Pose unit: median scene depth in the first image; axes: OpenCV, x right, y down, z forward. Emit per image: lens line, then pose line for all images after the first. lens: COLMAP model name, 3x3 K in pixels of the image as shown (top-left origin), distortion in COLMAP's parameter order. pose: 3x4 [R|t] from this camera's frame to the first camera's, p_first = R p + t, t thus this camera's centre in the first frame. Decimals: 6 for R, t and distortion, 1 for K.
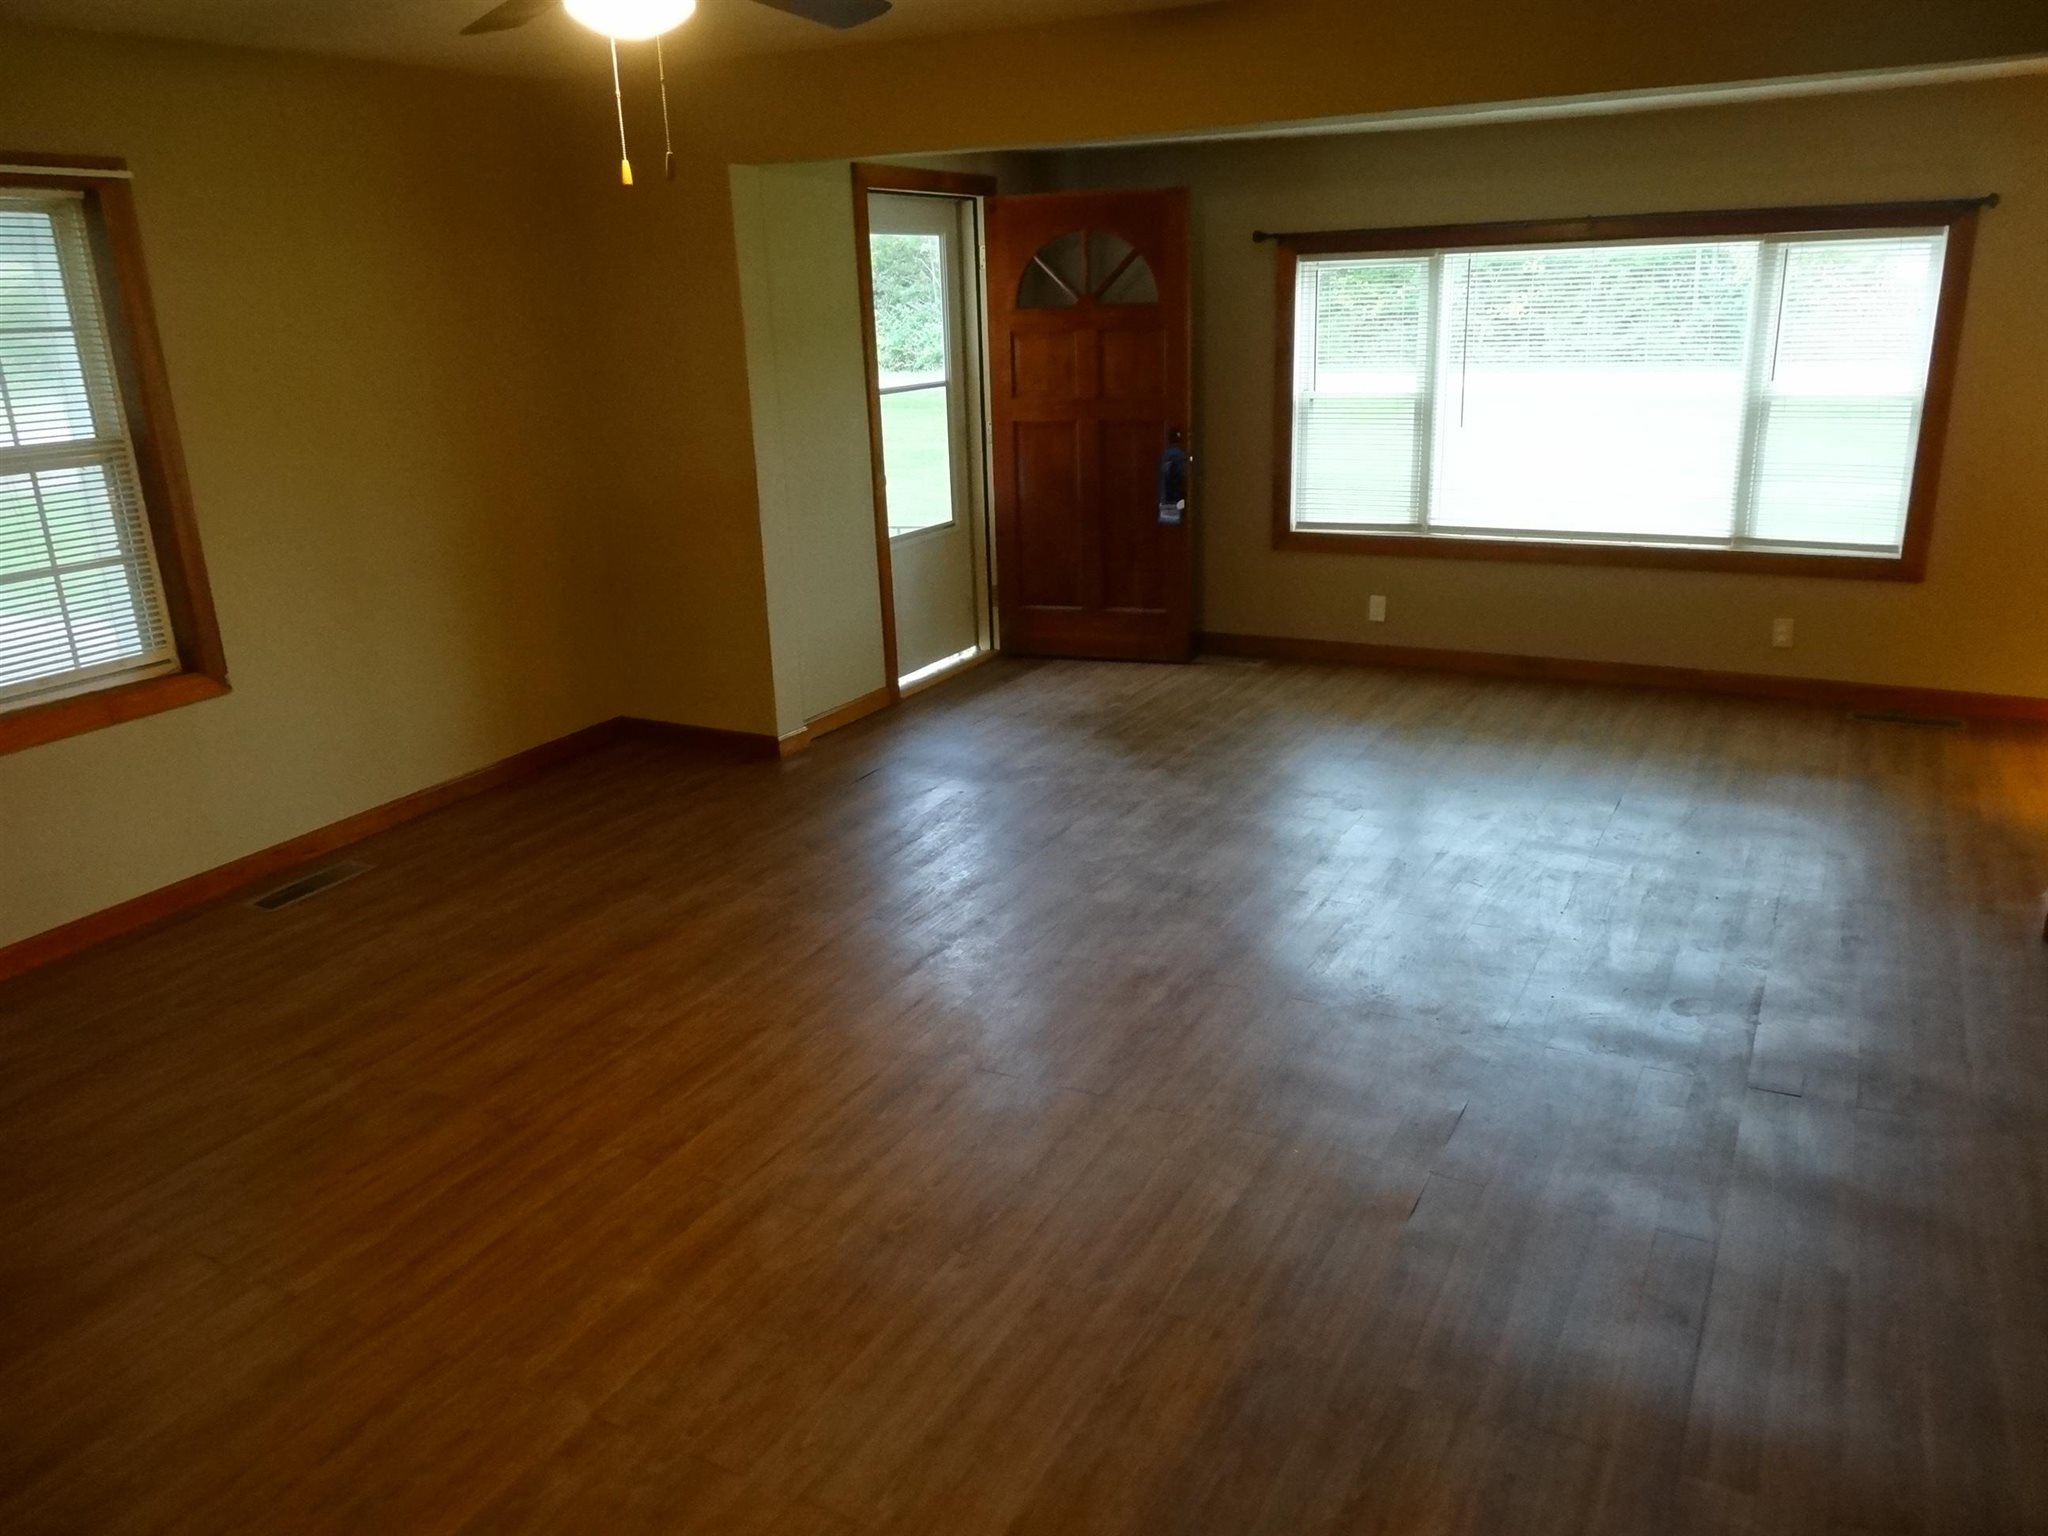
lens RADIAL K [[1508.7, 0, 1018.7], [0, 1508.7, 766.8], [0, 0, 1]] dist [0.000728, -0.001353]
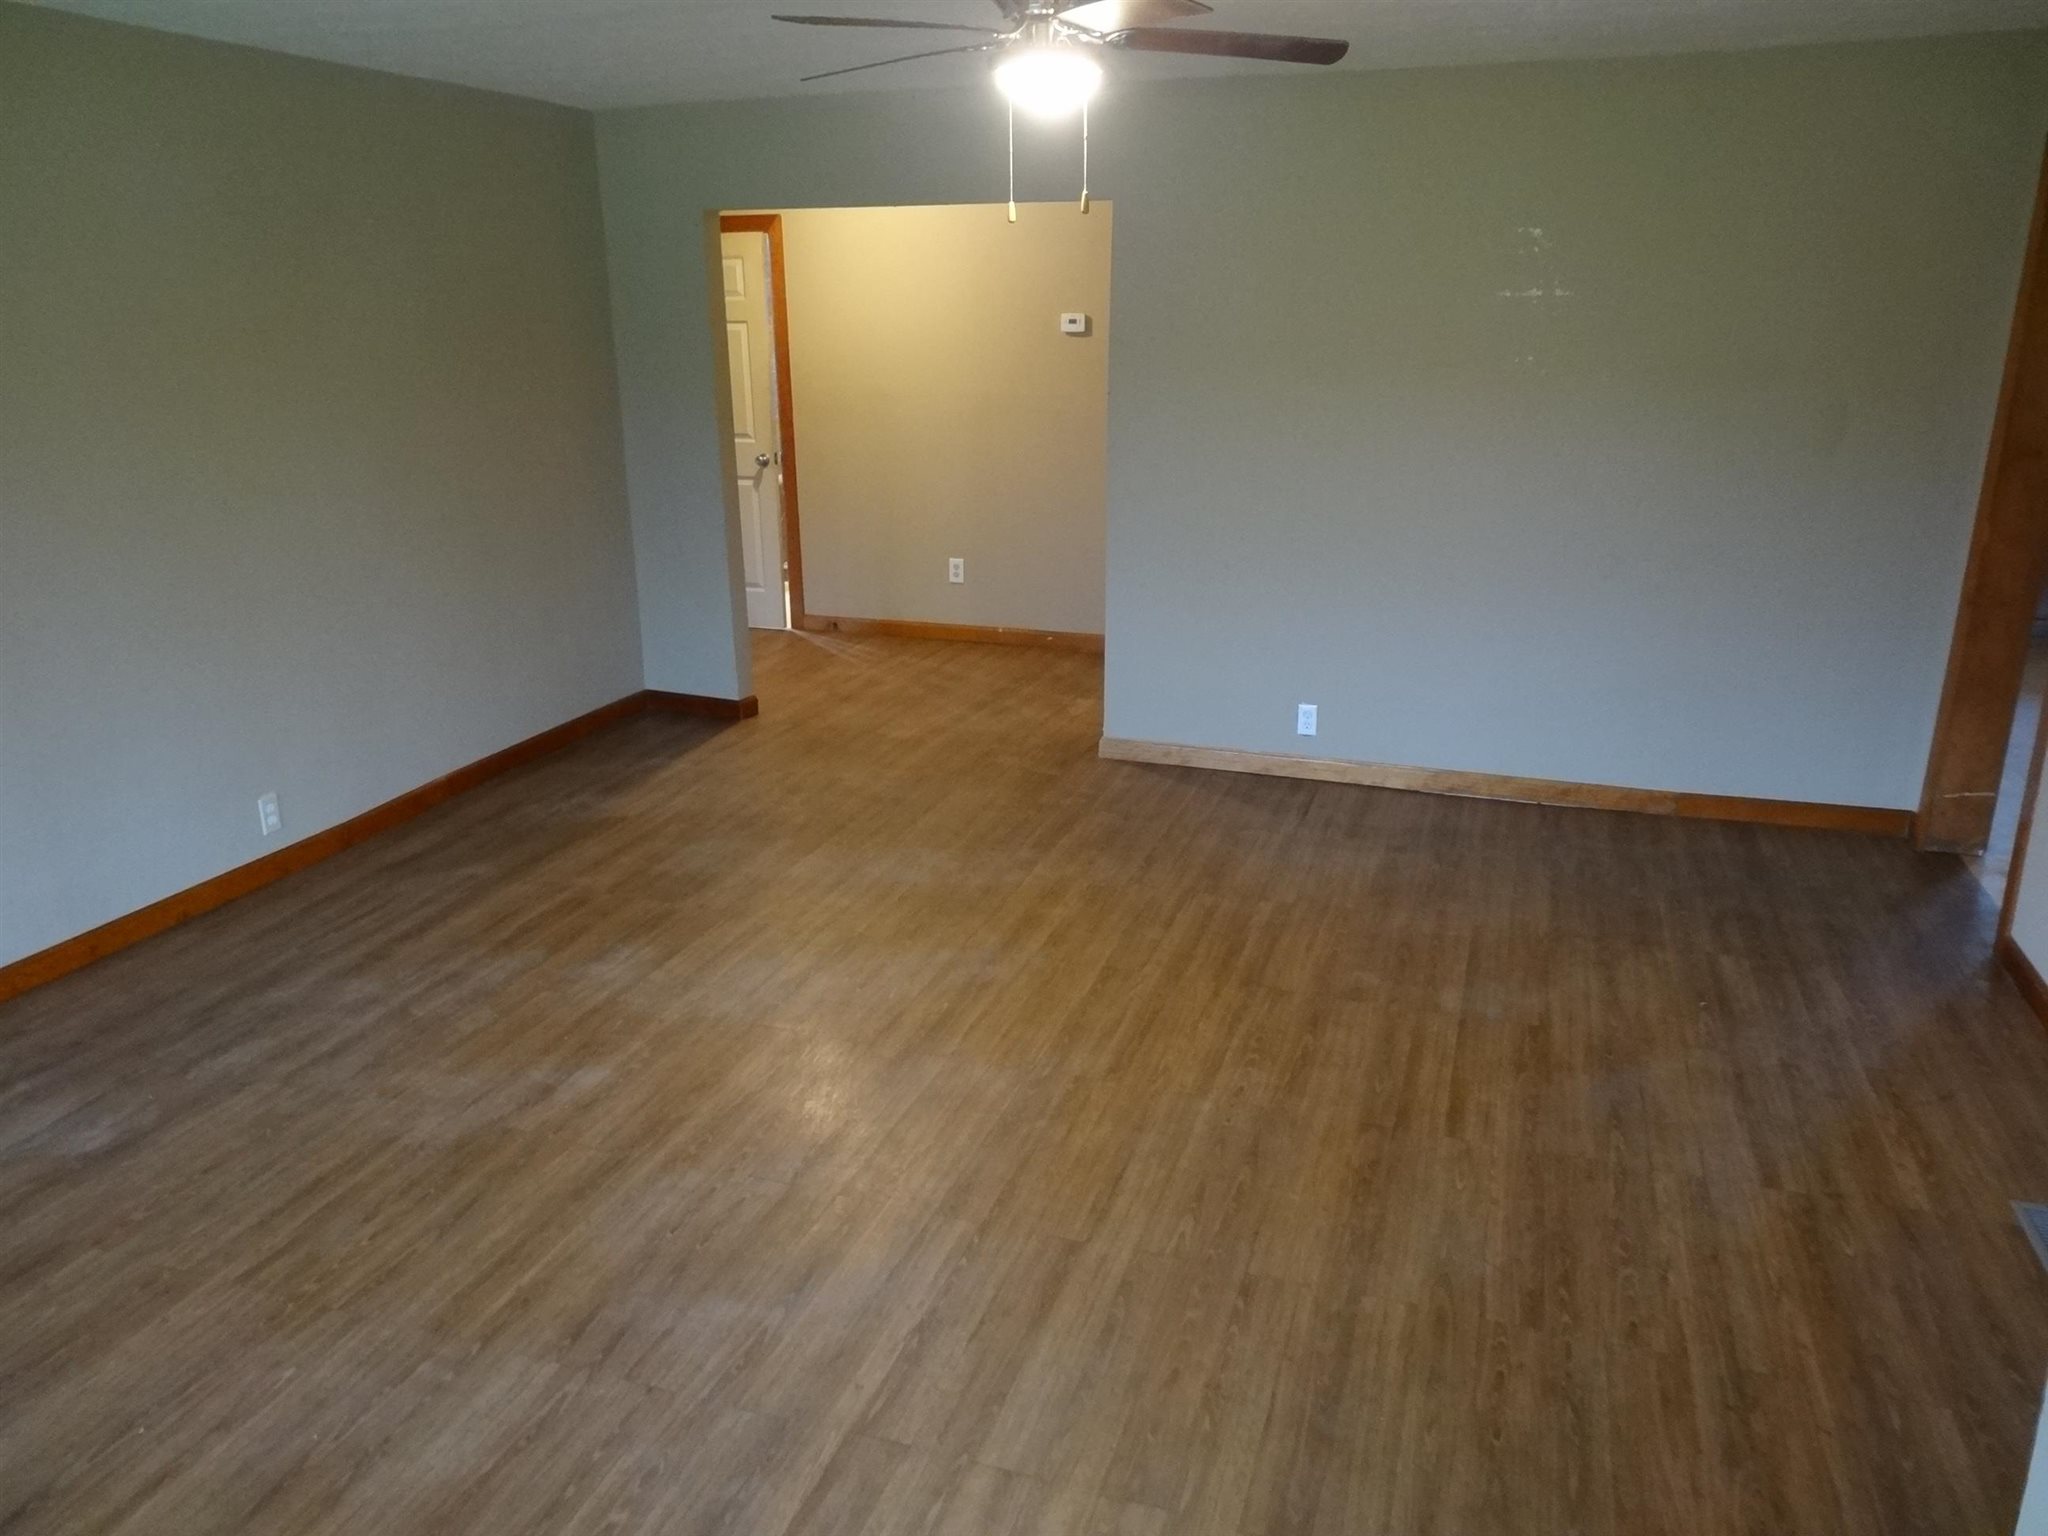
lens RADIAL K [[1508.7, 0, 1018.7], [0, 1508.7, 766.8], [0, 0, 1]] dist [0.000728, -0.001353]
pose [[-0.983981, 0.095039, -0.150830, 0.007559], [-0.007513, 0.823193, 0.567712, -0.322266], [0.178117, 0.559751, -0.809292, 1.012077]]
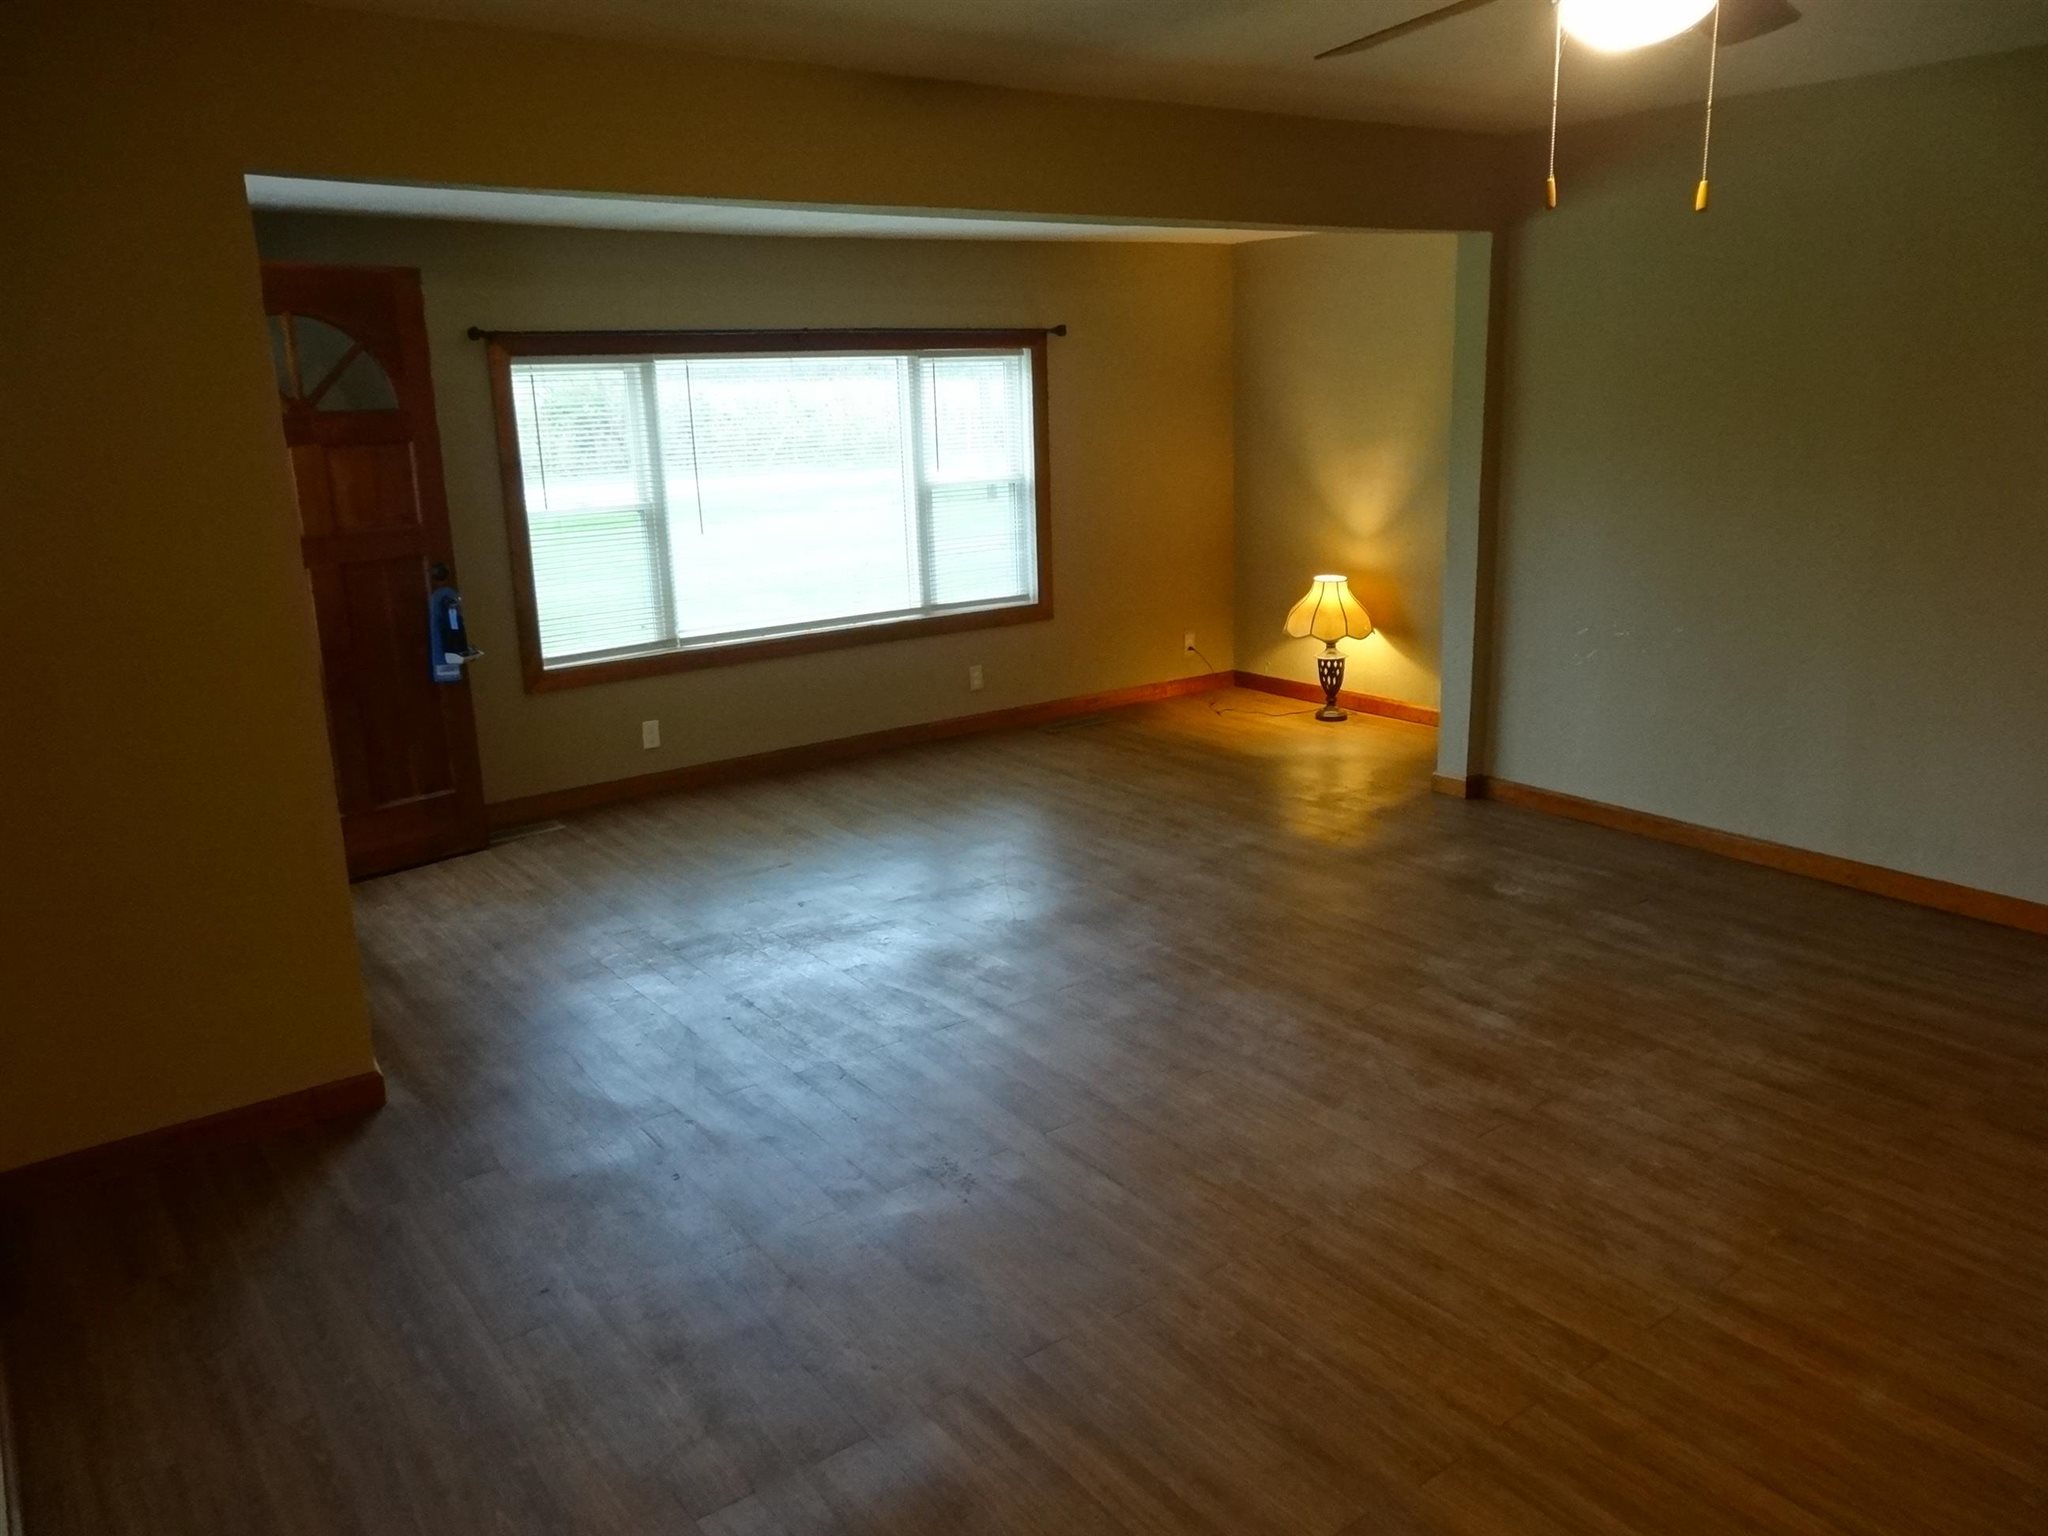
lens RADIAL K [[1508.7, 0, 1029.5], [0, 1508.7, 764.7], [0, 0, 1]] dist [0.000728, -0.001353]
pose [[0.422169, -0.203285, 0.883430, -0.546961], [0.285674, 0.954711, 0.083171, -0.110180], [-0.860328, 0.217261, 0.461122, 0.426295]]
